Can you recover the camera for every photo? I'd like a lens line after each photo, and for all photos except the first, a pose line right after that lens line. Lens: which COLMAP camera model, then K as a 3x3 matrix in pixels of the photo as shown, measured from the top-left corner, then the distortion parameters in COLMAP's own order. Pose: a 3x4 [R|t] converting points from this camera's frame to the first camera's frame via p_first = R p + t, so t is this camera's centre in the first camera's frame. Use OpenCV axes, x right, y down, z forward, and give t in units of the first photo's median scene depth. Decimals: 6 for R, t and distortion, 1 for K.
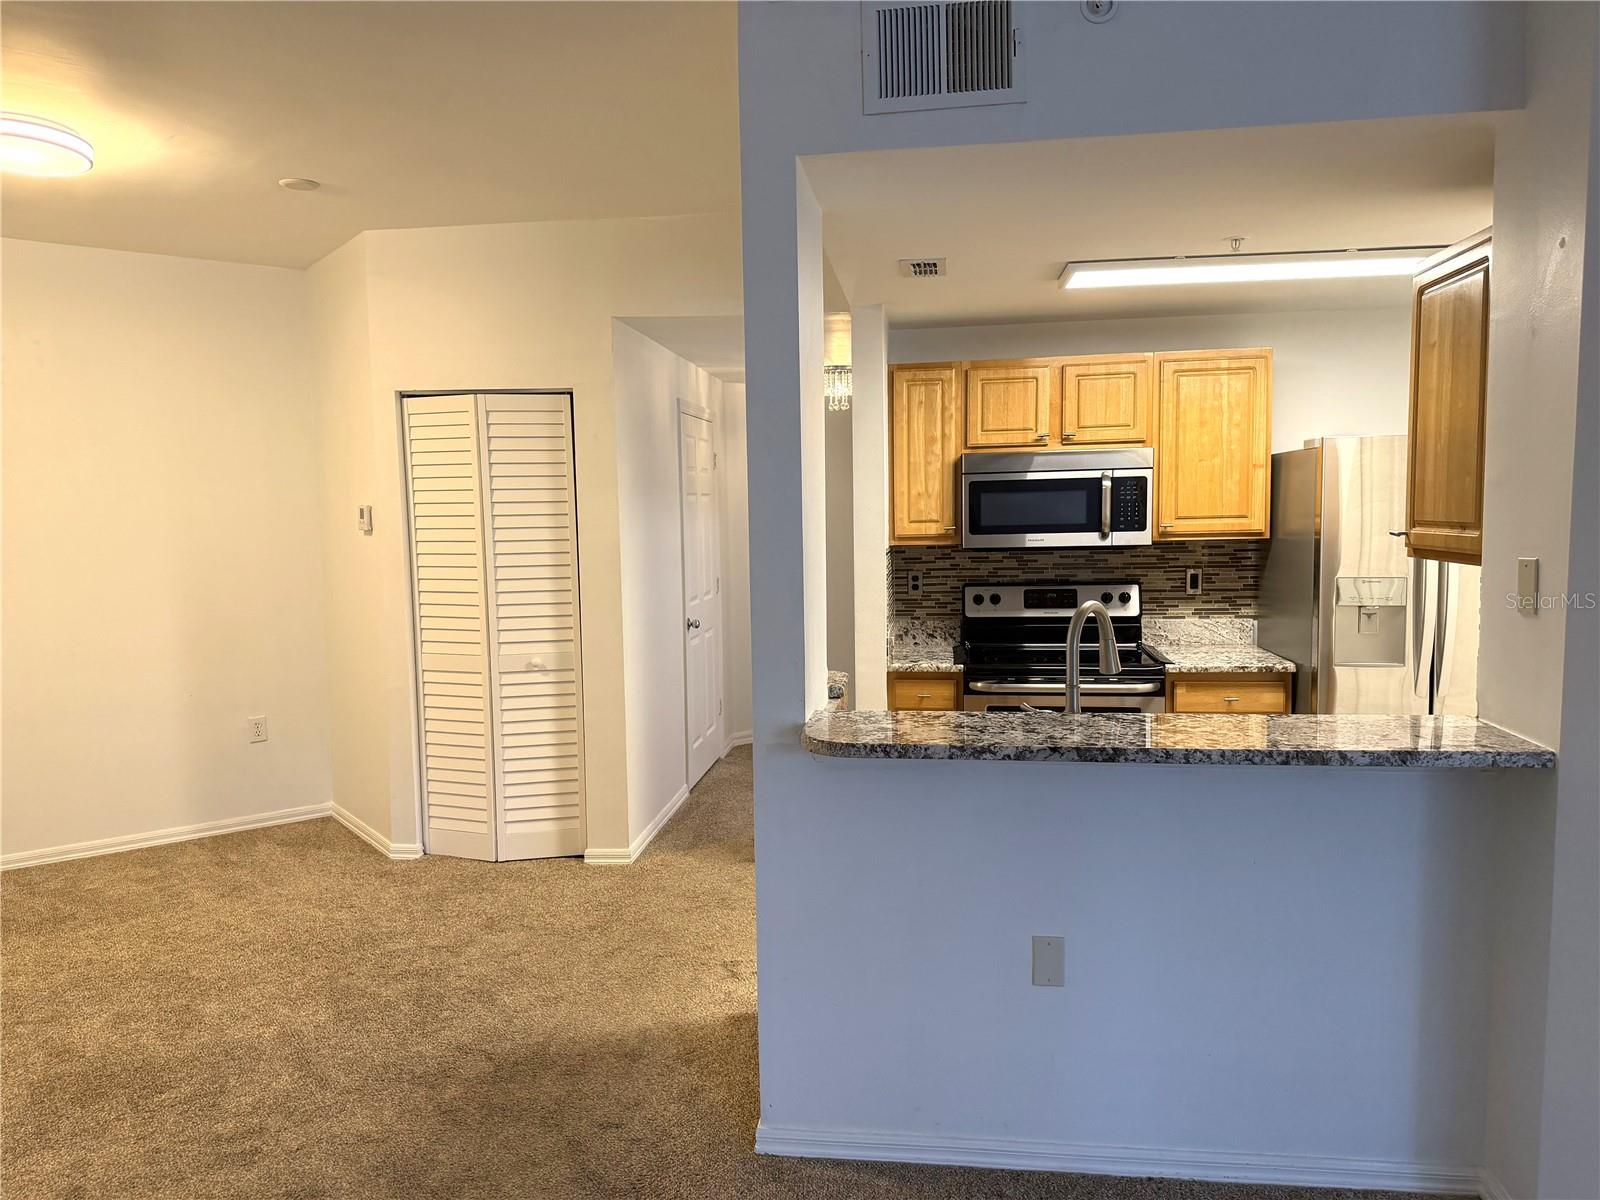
lens RADIAL K [[1119.8, 0, 765.3], [0, 1119.8, 603.7], [0, 0, 1]] dist [0.074561, -0.096811]
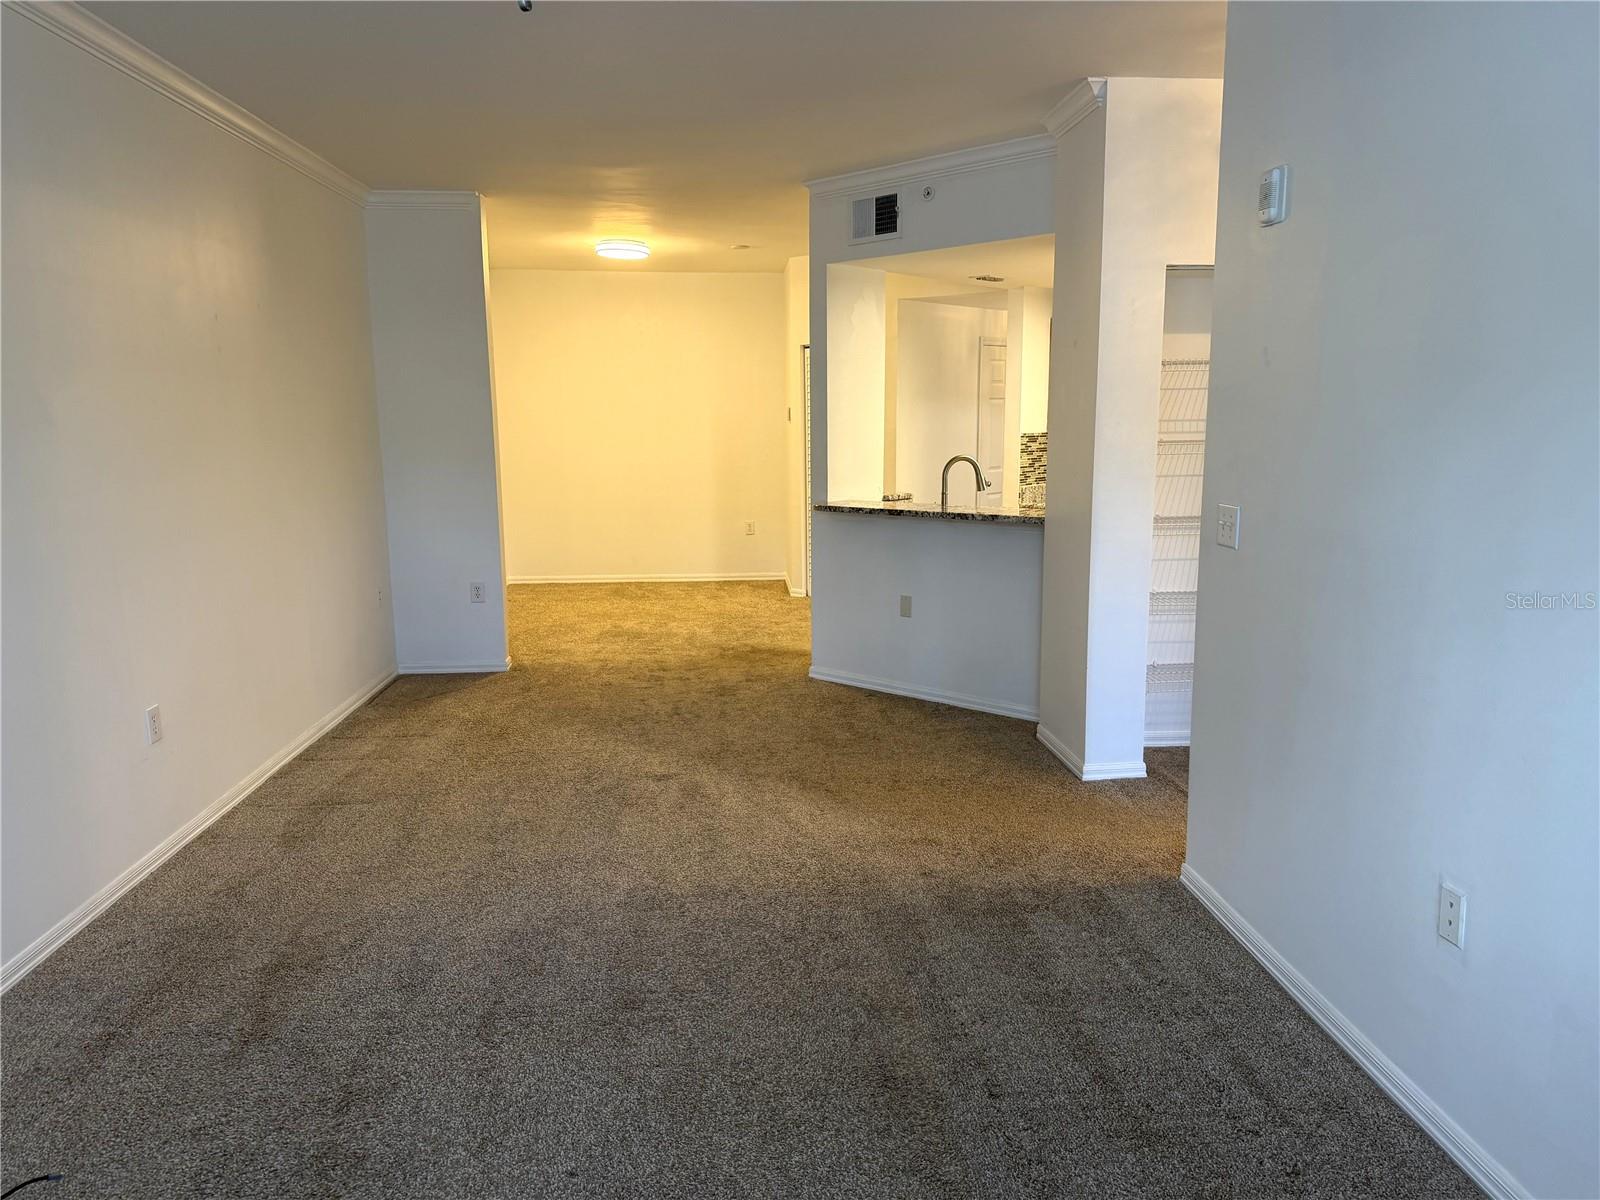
lens RADIAL K [[1119.8, 0, 794.4], [0, 1119.8, 612.5], [0, 0, 1]] dist [0.074561, -0.096811]
pose [[0.835036, 0.106916, -0.539707, 1.381540], [-0.053789, 0.992102, 0.113314, 0.079778], [0.547559, -0.065591, 0.834192, -1.129444]]
